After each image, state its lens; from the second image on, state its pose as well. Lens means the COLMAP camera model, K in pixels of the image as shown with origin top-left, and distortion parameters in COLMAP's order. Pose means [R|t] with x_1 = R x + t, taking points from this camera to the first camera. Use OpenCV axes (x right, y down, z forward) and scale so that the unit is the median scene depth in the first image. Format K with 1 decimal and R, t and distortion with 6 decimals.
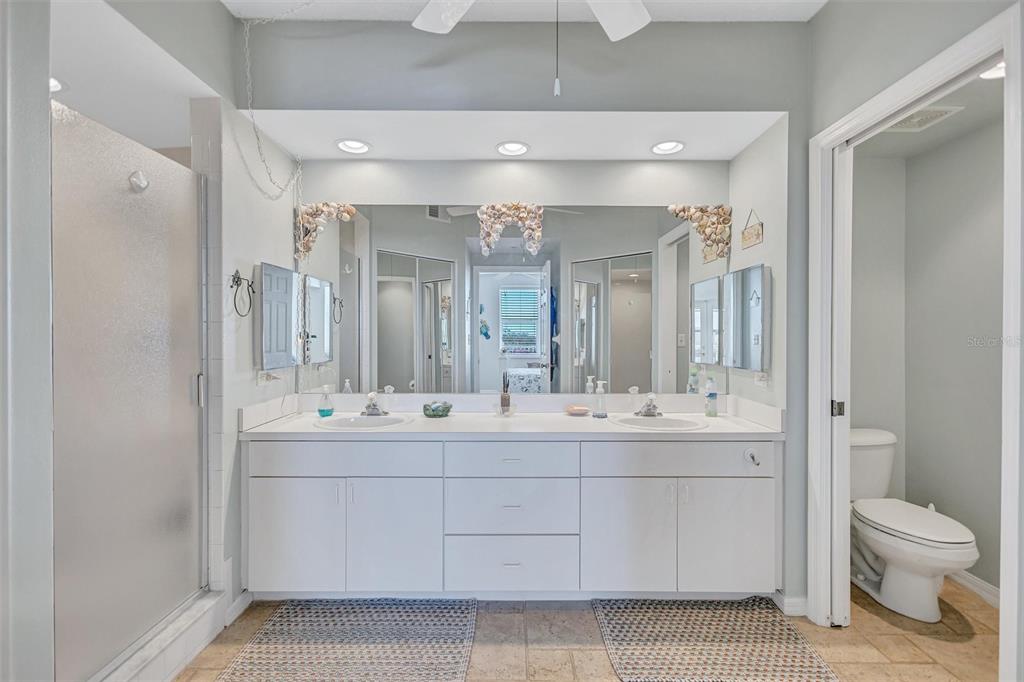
lens RADIAL K [[473.2, 0, 515.7], [0, 473.2, 340.1], [0, 0, 1]] dist [0.010995, 0.000370]
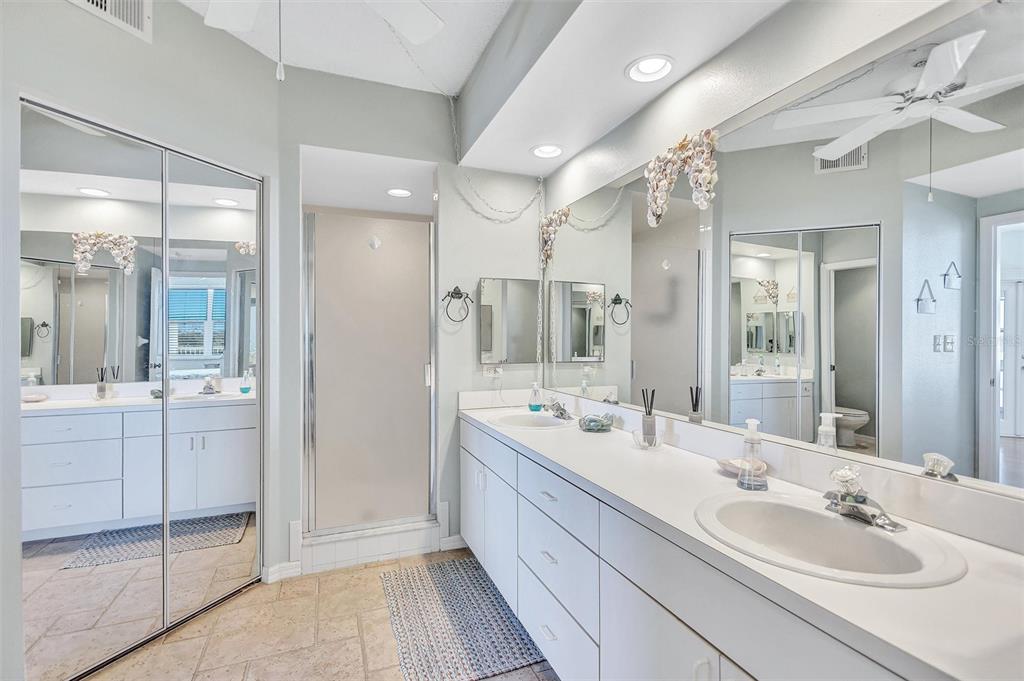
lens RADIAL K [[457.6, 0, 512.0], [0, 457.6, 340.5], [0, 0, 1]] dist [-0.017857, -0.000231]
pose [[0.379917, 0.005601, -0.925003, 0.542951], [-0.003984, 0.999982, 0.004419, -0.004538], [0.925012, 0.002006, 0.379933, 0.559737]]
